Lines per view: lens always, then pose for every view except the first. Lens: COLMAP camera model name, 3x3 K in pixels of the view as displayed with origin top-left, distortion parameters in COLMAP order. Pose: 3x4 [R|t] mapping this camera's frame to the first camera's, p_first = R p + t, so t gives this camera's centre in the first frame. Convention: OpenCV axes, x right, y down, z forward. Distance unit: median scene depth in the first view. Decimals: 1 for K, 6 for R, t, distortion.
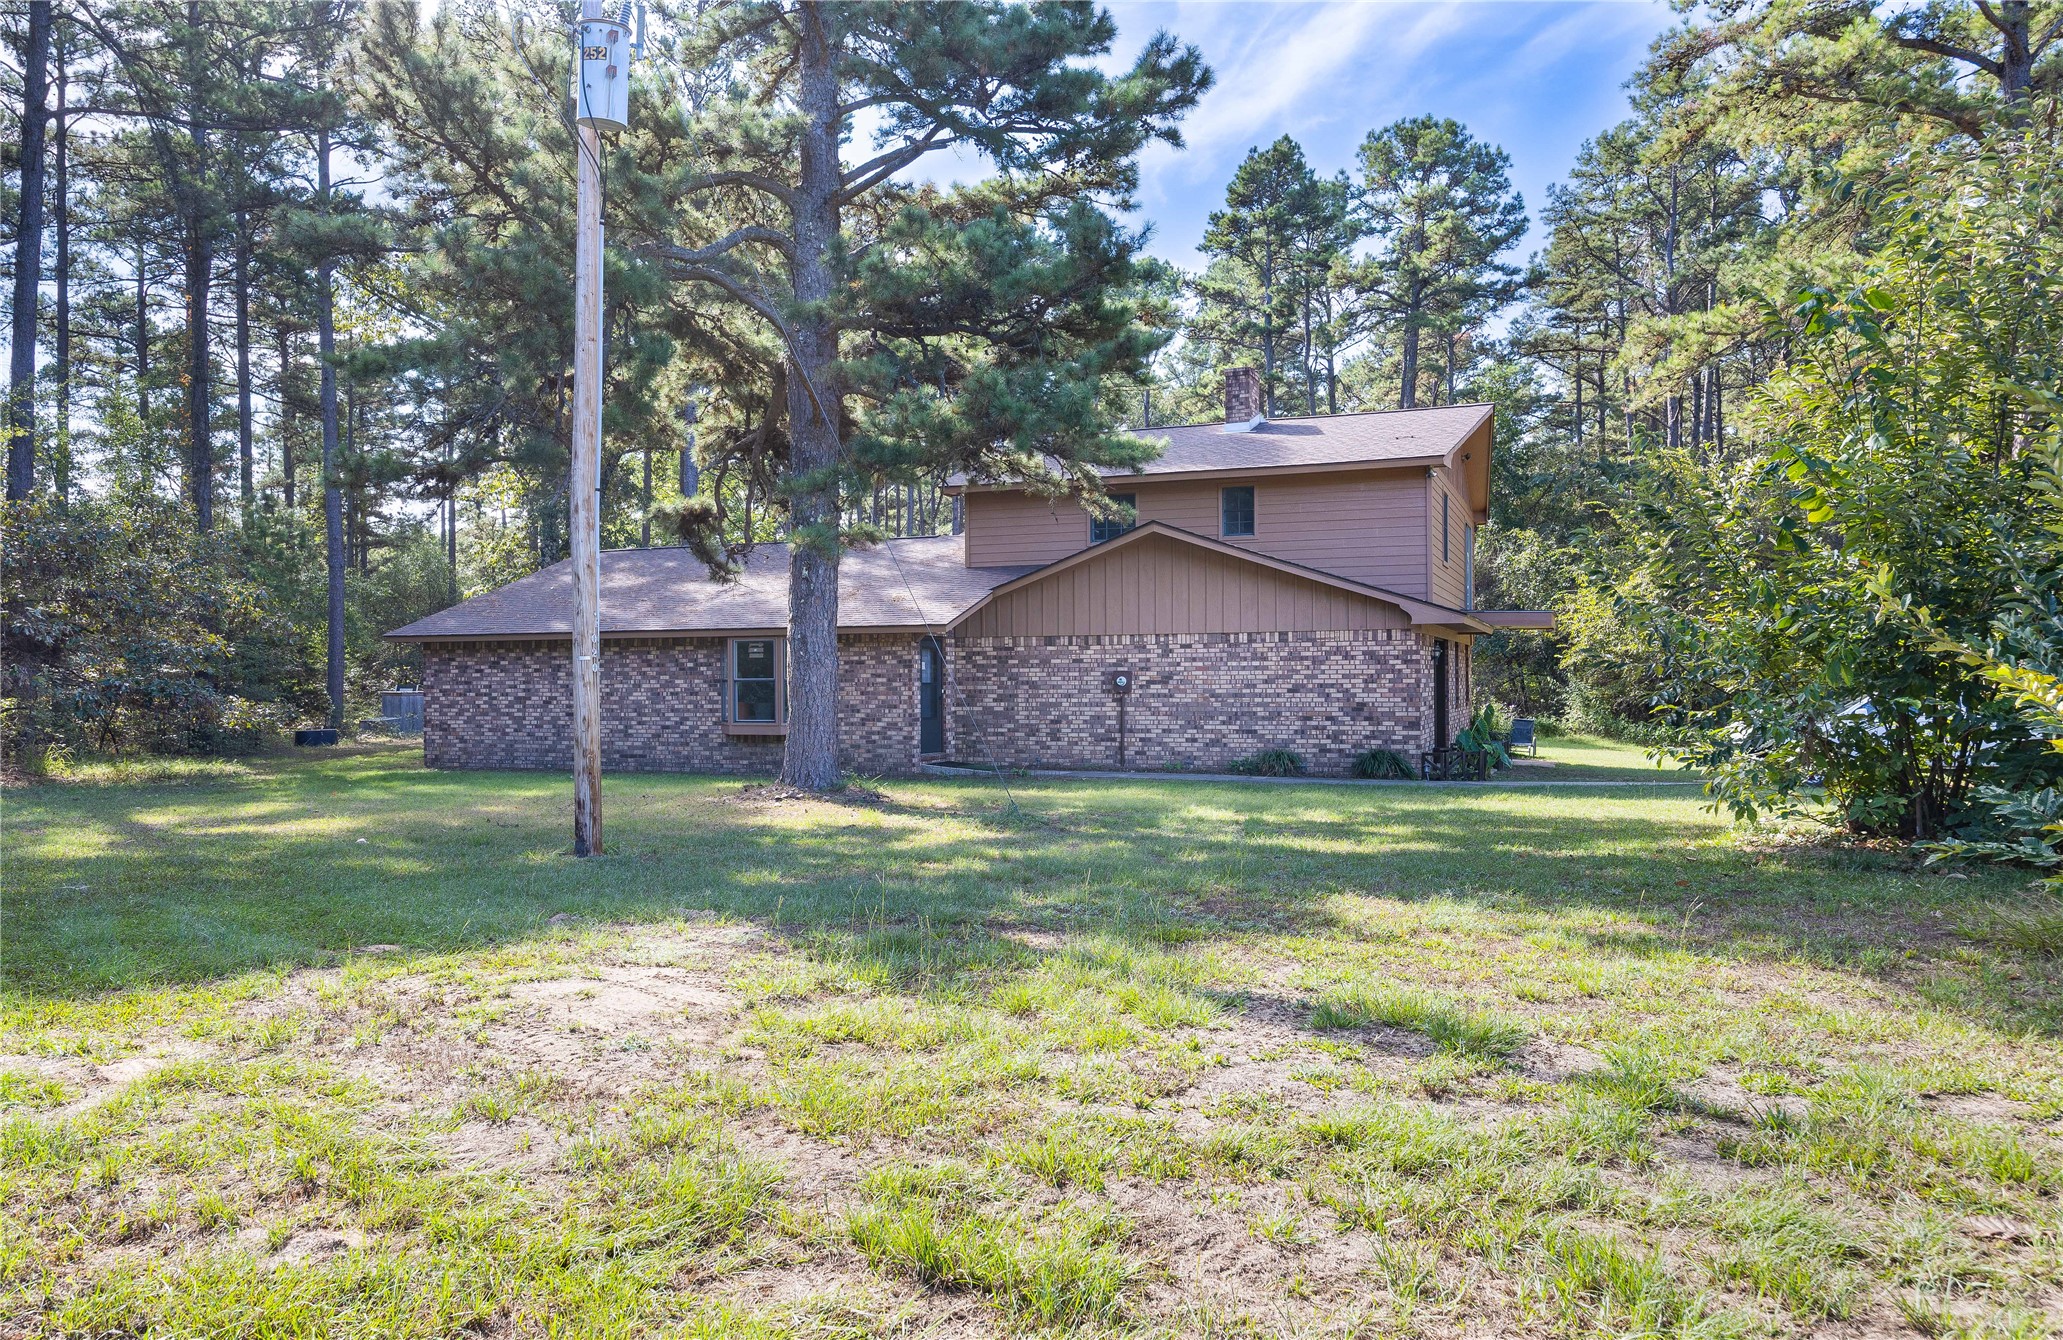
lens RADIAL K [[1471.2, 0, 1030.9], [0, 1471.2, 672.8], [0, 0, 1]] dist [0.001090, 0.000072]
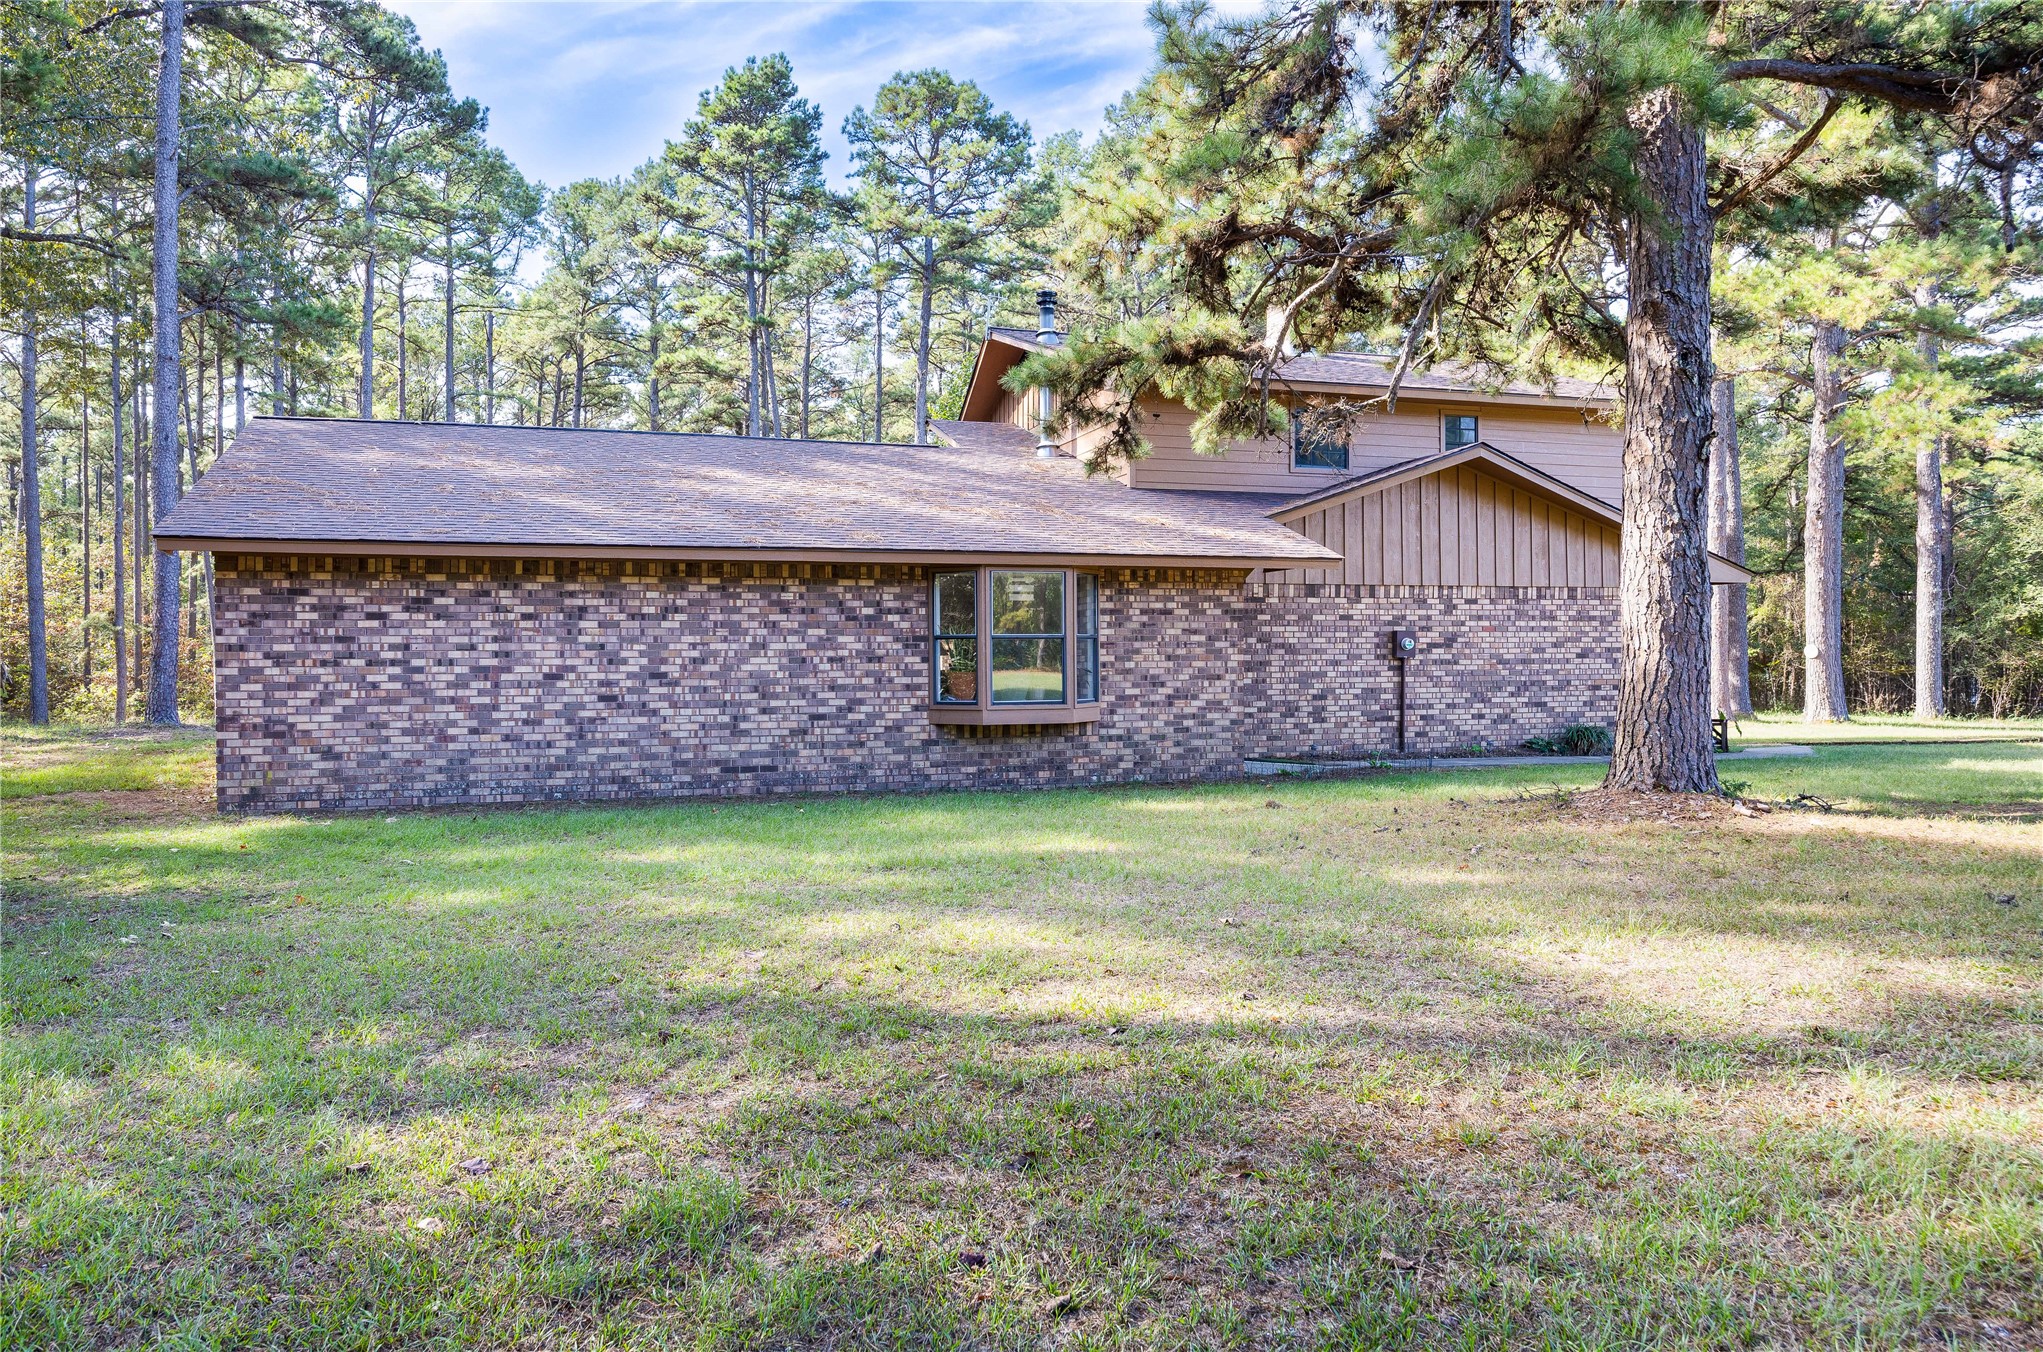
lens RADIAL K [[1400.2, 0, 1021.6], [0, 1400.2, 674.1], [0, 0, 1]] dist [0.000749, 0.000035]
pose [[0.773758, -0.002737, 0.633476, -0.572805], [-0.000454, 0.999988, 0.004875, 0.018289], [-0.633481, -0.004060, 0.773747, 0.550243]]
